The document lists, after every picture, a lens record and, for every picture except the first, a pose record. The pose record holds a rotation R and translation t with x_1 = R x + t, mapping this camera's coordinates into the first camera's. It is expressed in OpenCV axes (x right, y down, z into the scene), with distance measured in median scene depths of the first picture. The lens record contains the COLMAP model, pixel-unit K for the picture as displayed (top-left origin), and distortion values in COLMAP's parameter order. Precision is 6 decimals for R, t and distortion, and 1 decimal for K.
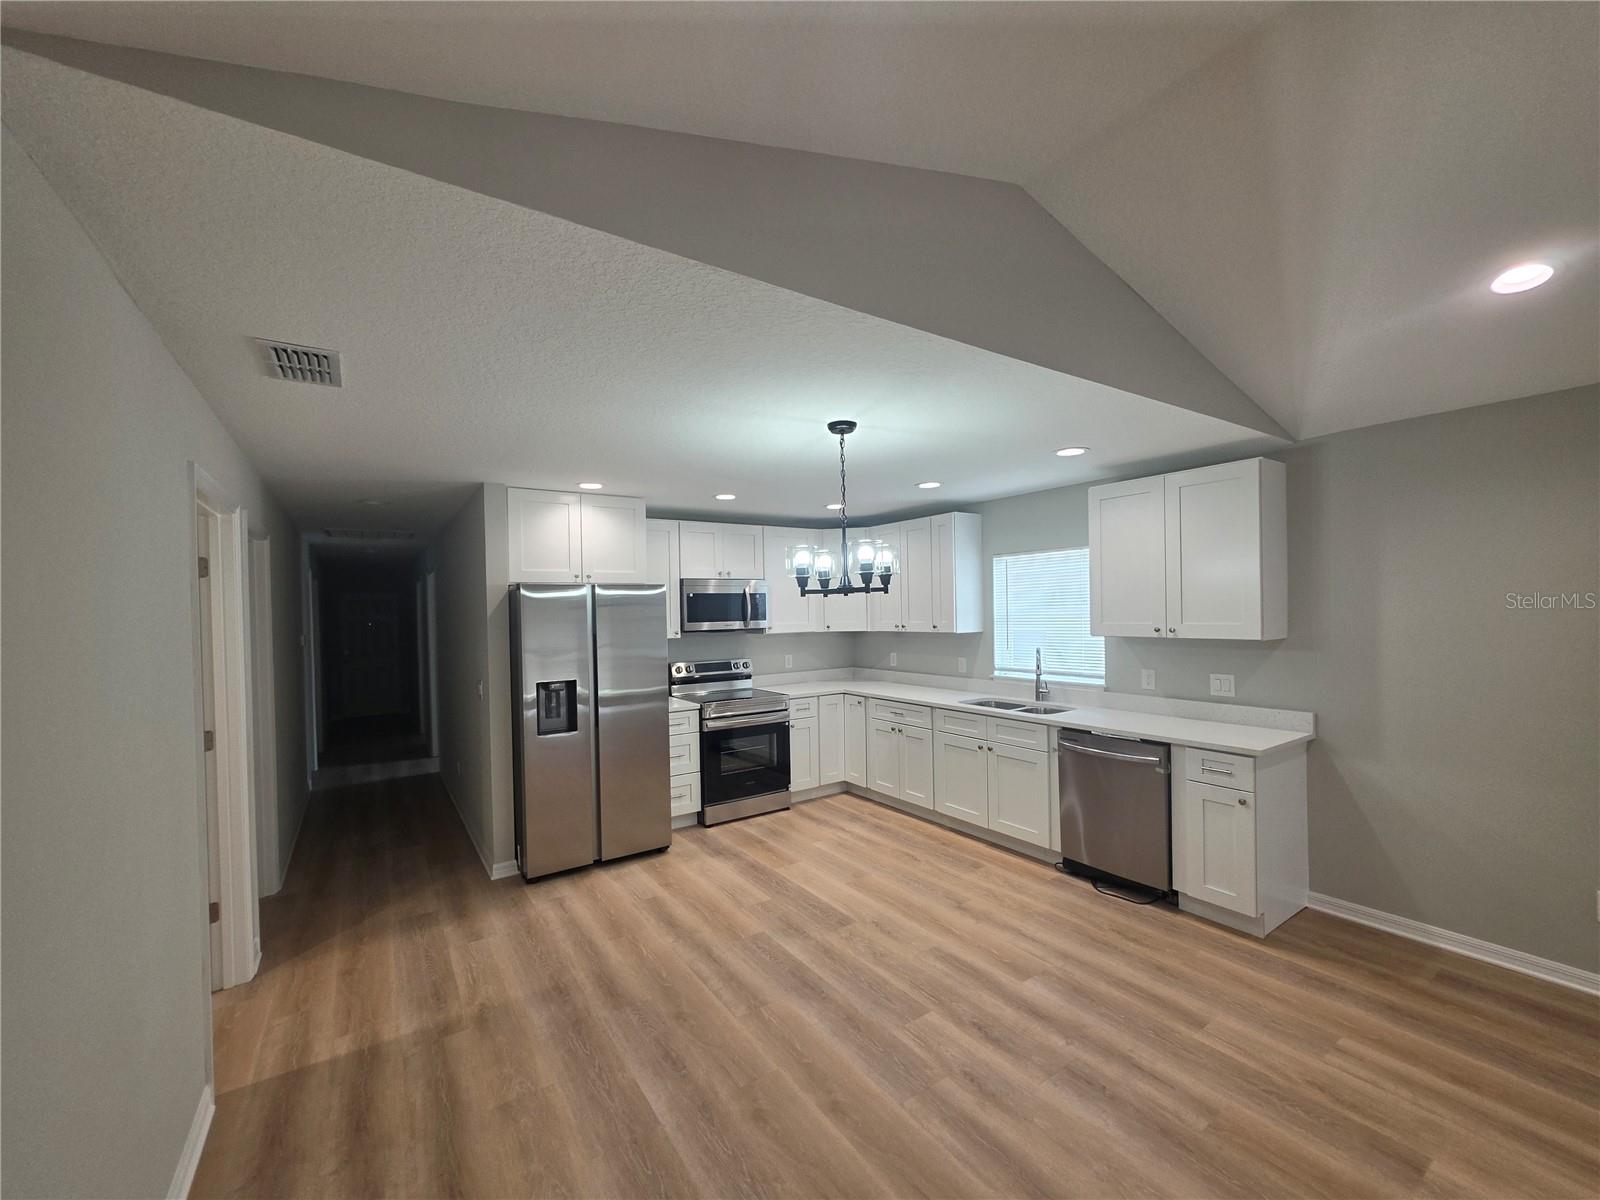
lens RADIAL K [[645.1, 0, 800.9], [0, 645.1, 614.3], [0, 0, 1]] dist [-0.001395, 0.000115]
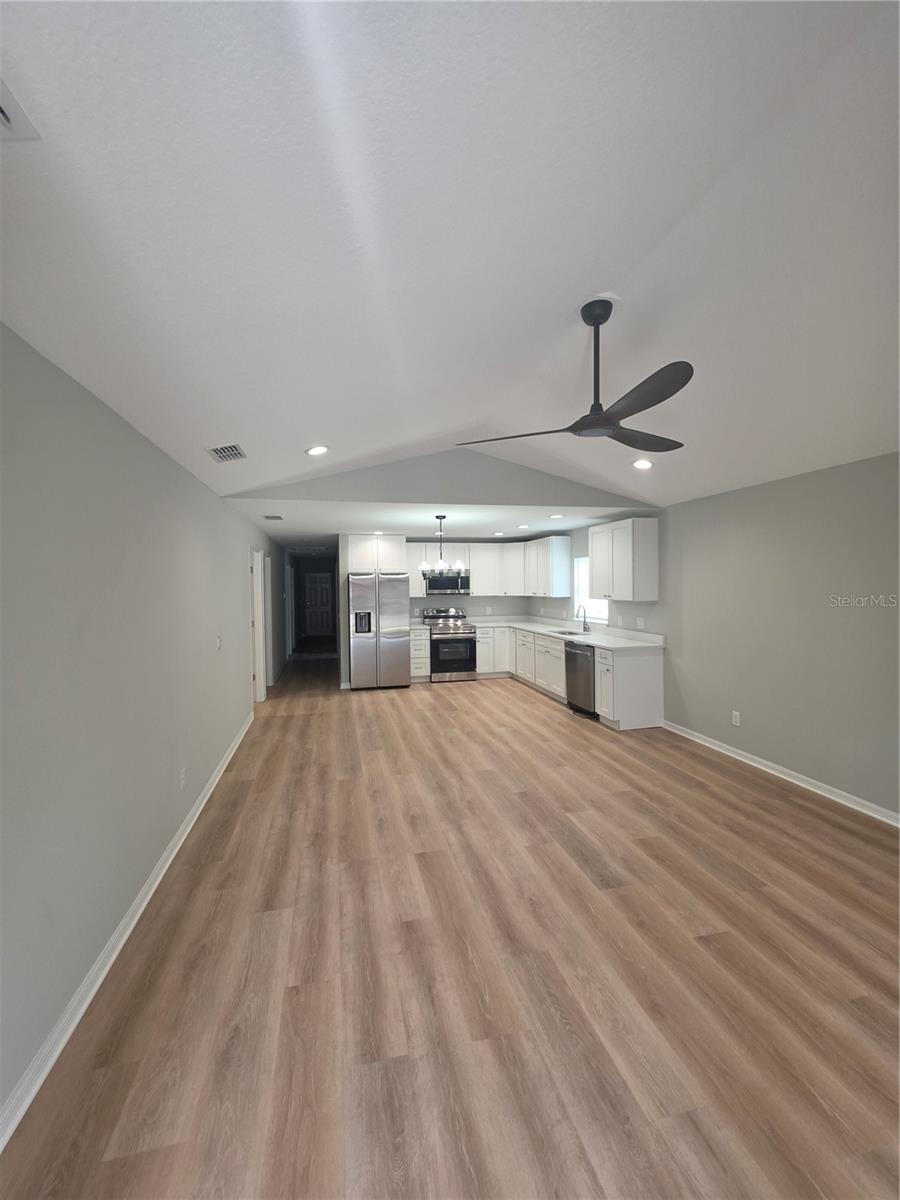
lens RADIAL K [[483.8, 0, 448.4], [0, 483.8, 590.8], [0, 0, 1]] dist [-0.001395, 0.000115]
pose [[0.937184, 0.015595, -0.348488, 0.574432], [-0.011611, 0.999841, 0.013518, -0.008492], [0.348643, -0.008622, 0.937216, -0.634121]]
